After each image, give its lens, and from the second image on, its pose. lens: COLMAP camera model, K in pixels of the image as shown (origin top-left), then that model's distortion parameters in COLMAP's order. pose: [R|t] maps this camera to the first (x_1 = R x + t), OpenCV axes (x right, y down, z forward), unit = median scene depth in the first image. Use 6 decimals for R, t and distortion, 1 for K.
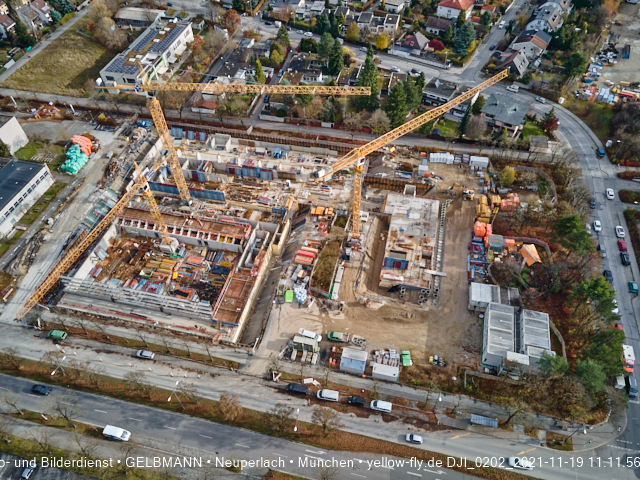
lens RADIAL K [[466.0, 0, 319.2], [0, 466.0, 237.9], [0, 0, 1]] dist [0.025885, 0.027212]
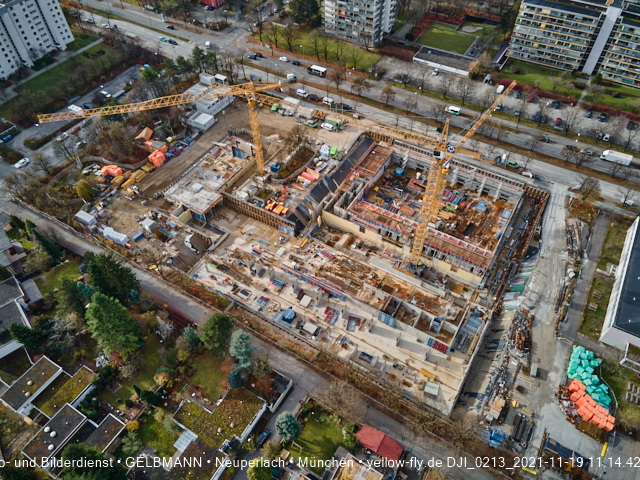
lens RADIAL K [[464.2, 0, 320.6], [0, 464.2, 238.0], [0, 0, 1]] dist [0.033887, 0.011889]
pose [[-0.951695, -0.202778, 0.230559, -0.296087], [0.256502, -0.112321, 0.959995, -0.905962], [-0.168769, 0.972762, 0.158908, 0.817968]]
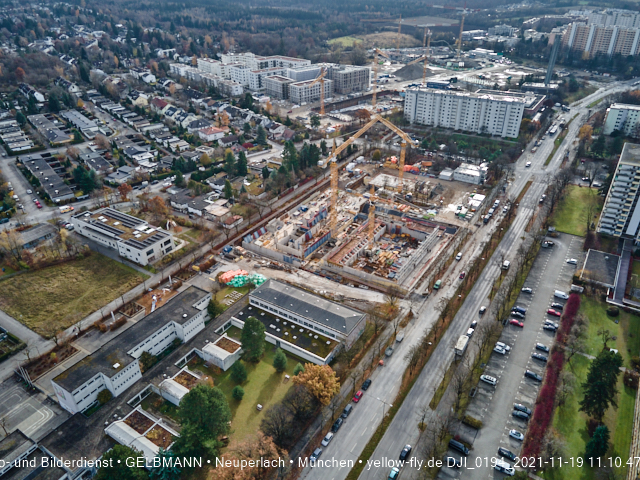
lens RADIAL K [[466.0, 0, 319.2], [0, 466.0, 237.9], [0, 0, 1]] dist [0.025885, 0.027212]
pose [[0.331837, -0.453371, 0.827248, -1.407809], [0.712421, 0.695257, 0.095258, -0.239584], [-0.618337, 0.557738, 0.553703, 0.238137]]
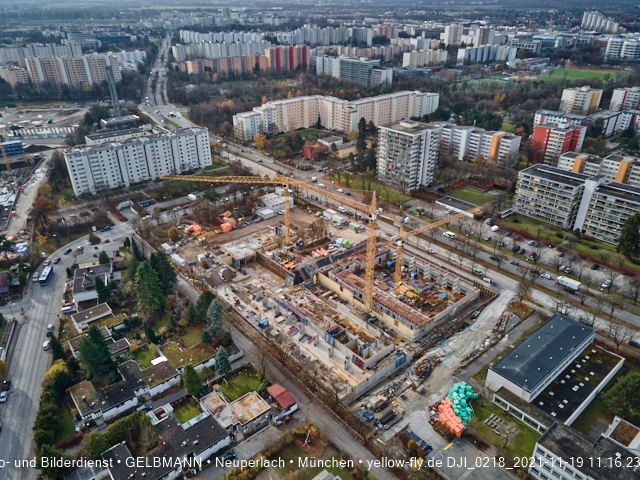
lens RADIAL K [[464.2, 0, 320.6], [0, 464.2, 238.0], [0, 0, 1]] dist [0.033887, 0.011889]
pose [[-0.809441, -0.243356, 0.534400, -0.718545], [0.457504, 0.309133, 0.833743, -1.079053], [-0.368097, 0.919356, -0.138888, 0.994264]]
